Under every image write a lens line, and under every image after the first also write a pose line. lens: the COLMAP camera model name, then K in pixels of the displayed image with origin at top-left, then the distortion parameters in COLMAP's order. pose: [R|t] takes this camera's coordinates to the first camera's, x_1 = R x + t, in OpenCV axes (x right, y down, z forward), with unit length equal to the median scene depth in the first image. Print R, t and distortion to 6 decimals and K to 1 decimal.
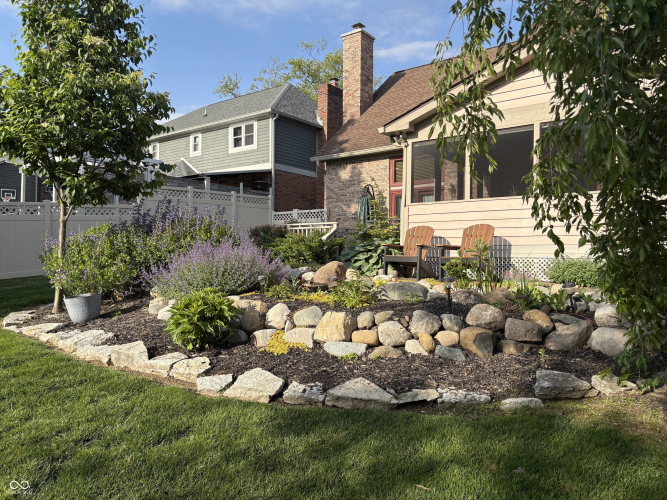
lens RADIAL K [[500.2, 0, 336.4], [0, 500.2, 248.7], [0, 0, 1]] dist [0.045103, -0.052955]
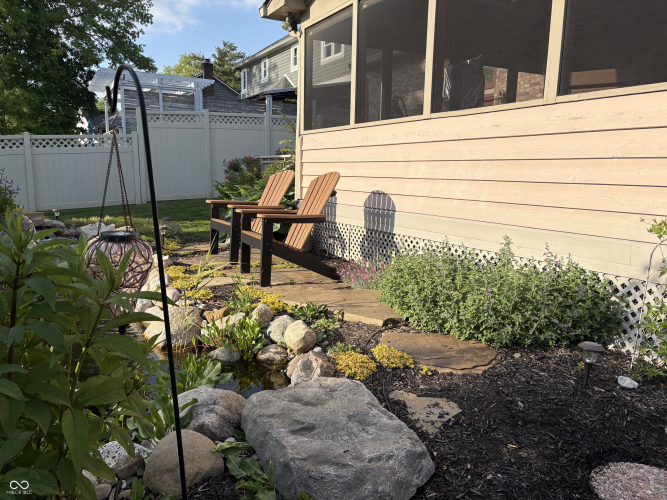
lens RADIAL K [[500.2, 0, 333.7], [0, 500.2, 247.7], [0, 0, 1]] dist [0.045103, -0.052955]
pose [[0.917898, 0.061108, -0.392083, 0.627665], [0.004902, 0.986250, 0.165188, -0.070959], [0.396786, -0.153548, 0.904977, 0.596737]]
